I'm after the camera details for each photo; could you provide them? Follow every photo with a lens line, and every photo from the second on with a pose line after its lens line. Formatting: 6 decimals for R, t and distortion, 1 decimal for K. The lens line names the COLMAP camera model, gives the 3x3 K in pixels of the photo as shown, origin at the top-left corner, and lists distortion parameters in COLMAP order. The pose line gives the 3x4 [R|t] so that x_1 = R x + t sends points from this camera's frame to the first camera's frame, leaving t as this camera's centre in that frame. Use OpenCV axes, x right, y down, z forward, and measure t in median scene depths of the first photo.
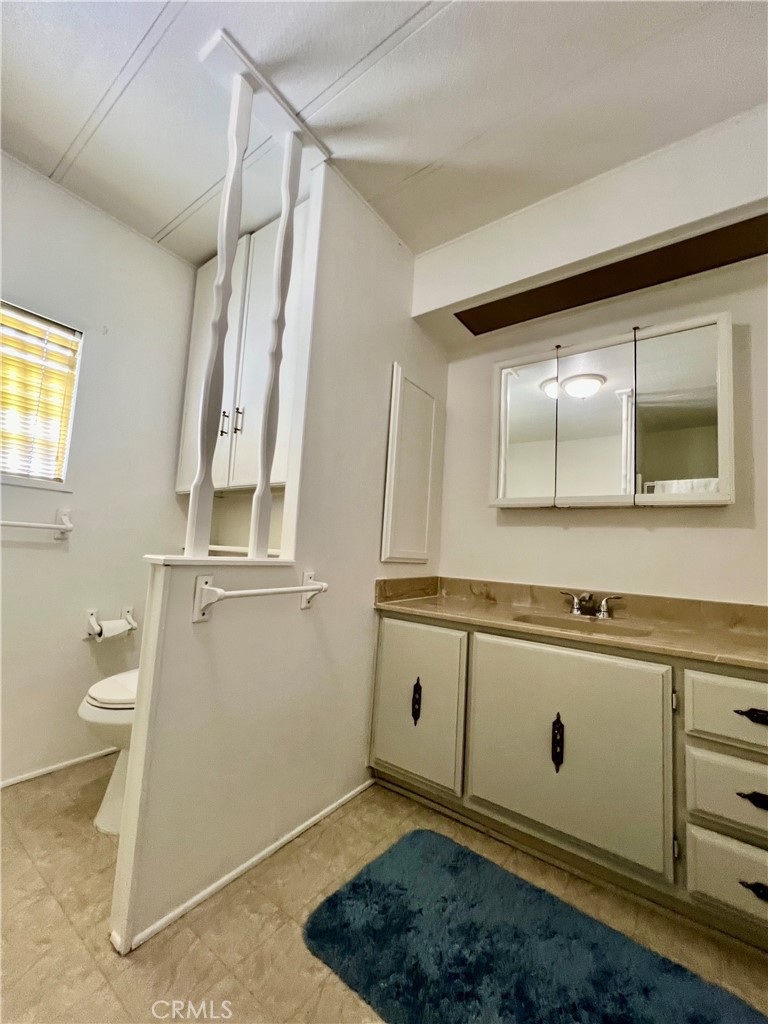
lens RADIAL K [[421.6, 0, 382.4], [0, 421.6, 508.9], [0, 0, 1]] dist [-0.006909, 0.002644]
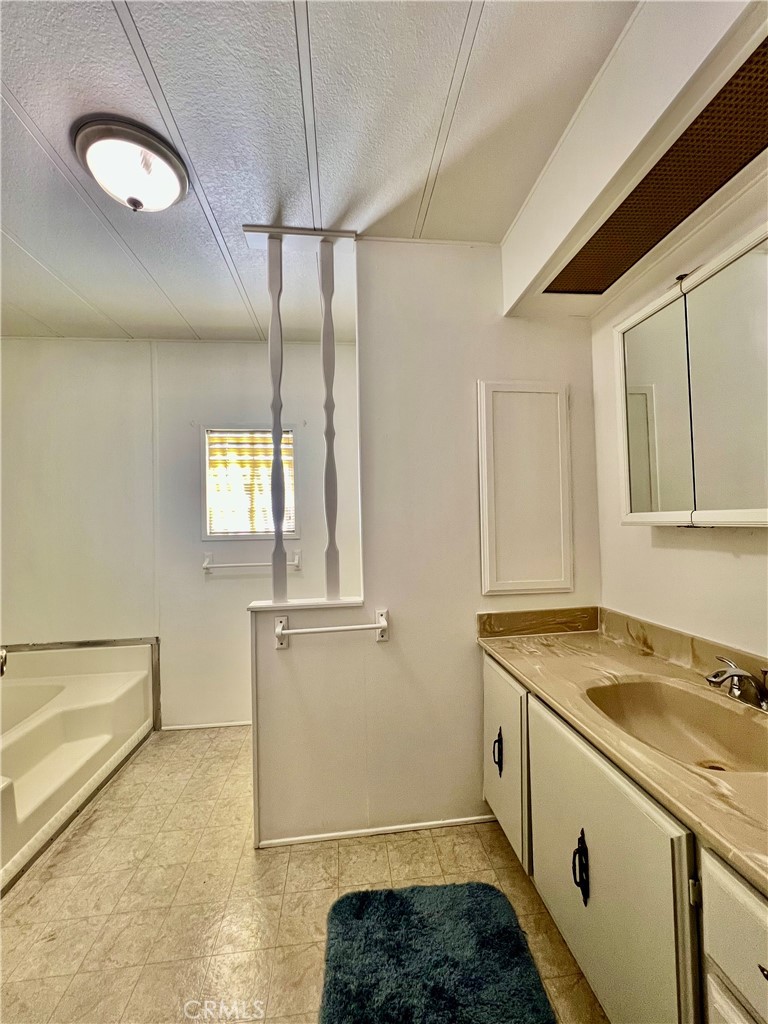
lens RADIAL K [[421.6, 0, 385.6], [0, 421.6, 509.1], [0, 0, 1]] dist [-0.006909, 0.002644]
pose [[0.674053, -0.095654, -0.732464, 0.706337], [0.133725, 0.990998, -0.006356, -0.114609], [0.726478, -0.093664, 0.680777, 0.252000]]
